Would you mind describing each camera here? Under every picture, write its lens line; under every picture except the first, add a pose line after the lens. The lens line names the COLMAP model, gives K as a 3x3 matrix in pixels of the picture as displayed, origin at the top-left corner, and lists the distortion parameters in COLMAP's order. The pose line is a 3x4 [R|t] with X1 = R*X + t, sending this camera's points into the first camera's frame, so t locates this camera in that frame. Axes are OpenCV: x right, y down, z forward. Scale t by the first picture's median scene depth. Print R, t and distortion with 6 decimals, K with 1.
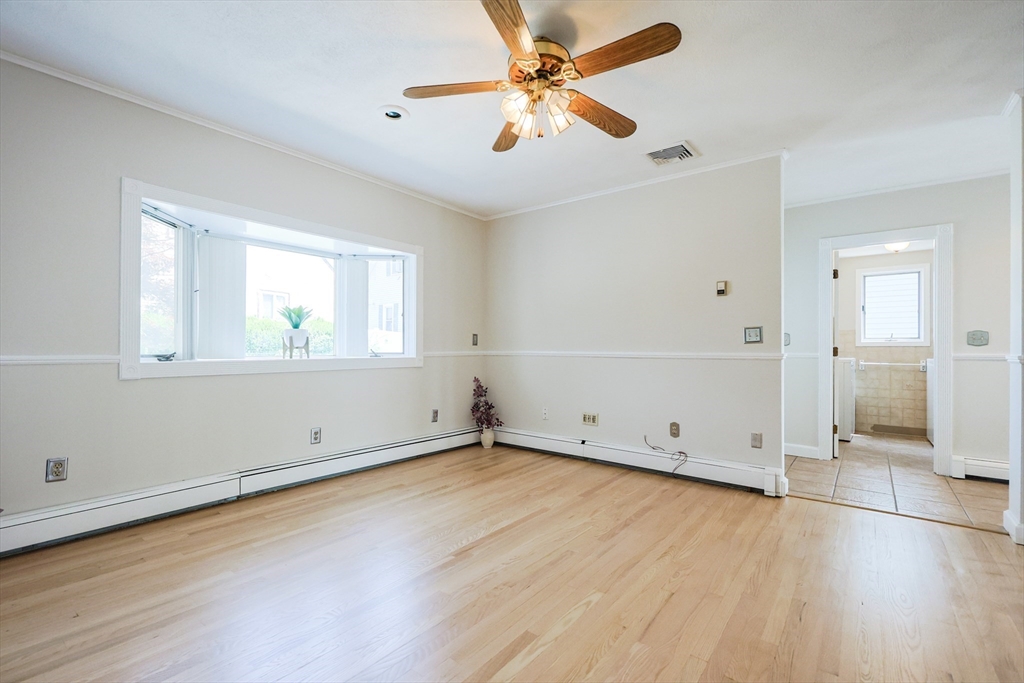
lens RADIAL K [[440.1, 0, 510.7], [0, 440.1, 342.6], [0, 0, 1]] dist [0.001436, 0.000091]
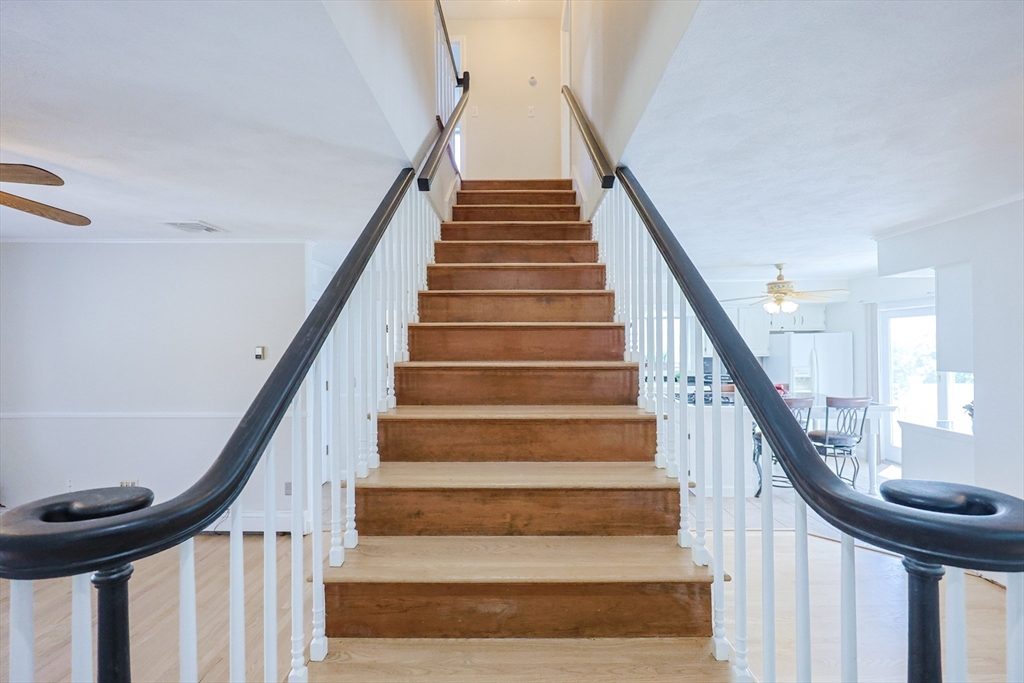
lens RADIAL K [[440.8, 0, 512.0], [0, 440.8, 341.5], [0, 0, 1]] dist [0.000785, -0.000363]
pose [[0.784183, -0.000989, 0.620529, 0.318695], [-0.000512, 0.999997, 0.002241, -0.168241], [-0.620529, -0.002075, 0.784180, -0.262507]]
